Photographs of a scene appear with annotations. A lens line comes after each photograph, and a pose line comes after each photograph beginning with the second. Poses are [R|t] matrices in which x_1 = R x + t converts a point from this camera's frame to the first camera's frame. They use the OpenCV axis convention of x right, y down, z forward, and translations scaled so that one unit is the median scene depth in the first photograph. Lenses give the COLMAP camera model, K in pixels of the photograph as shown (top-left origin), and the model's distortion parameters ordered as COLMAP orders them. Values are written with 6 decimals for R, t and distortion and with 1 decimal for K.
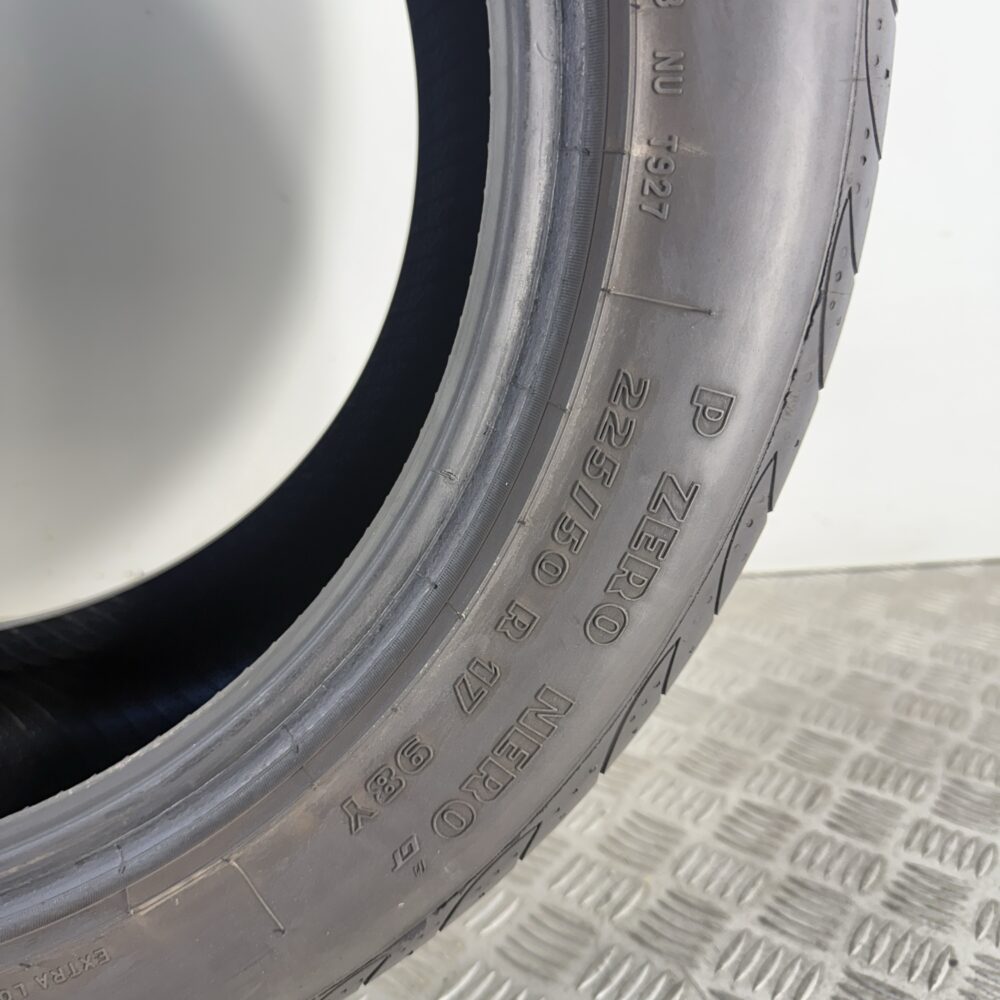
lens RADIAL K [[955.2, 0, 500.0], [0, 955.2, 500.0], [0, 0, 1]] dist [0.166248, -0.394428]
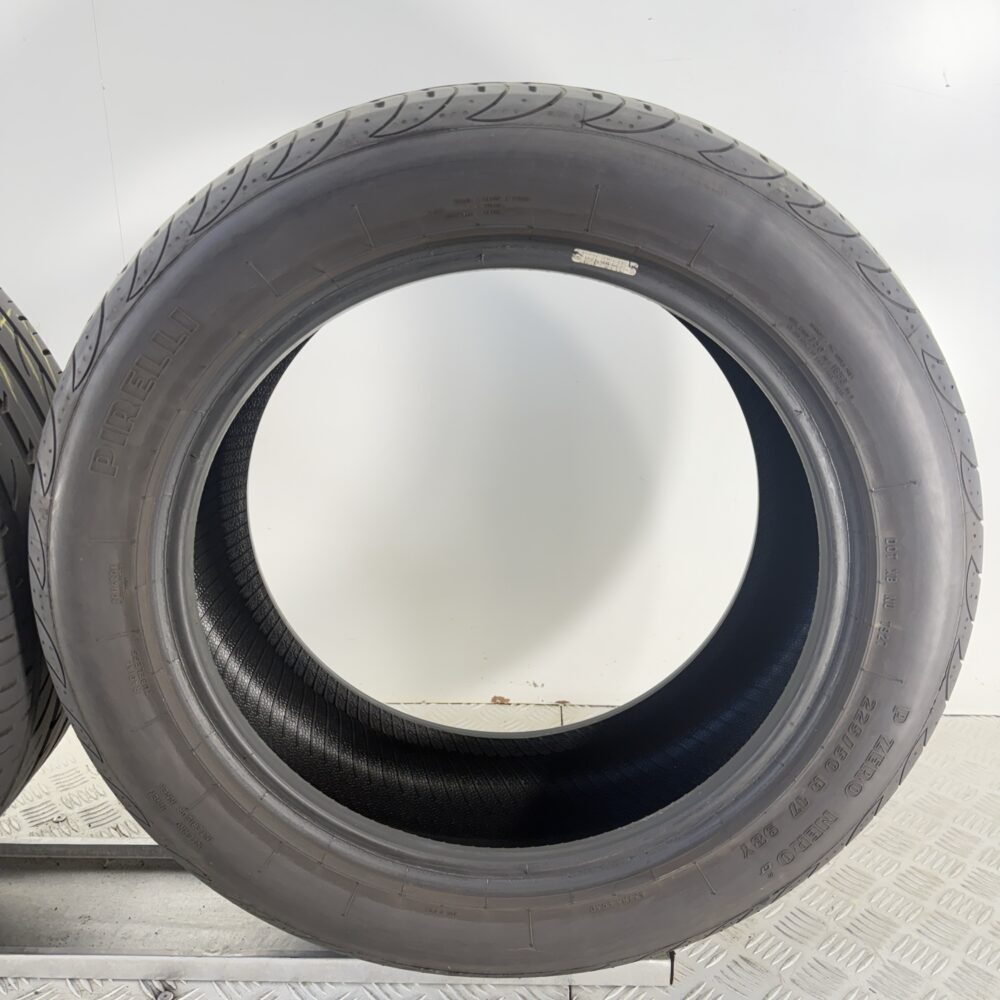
lens RADIAL K [[977.9, 0, 500.0], [0, 977.9, 500.0], [0, 0, 1]] dist [0.017086, 0.002343]
pose [[0.982830, 0.053102, -0.176705, -0.262813], [-0.057587, 0.998133, -0.020345, -0.353808], [0.175294, 0.030171, 0.984054, -1.172595]]
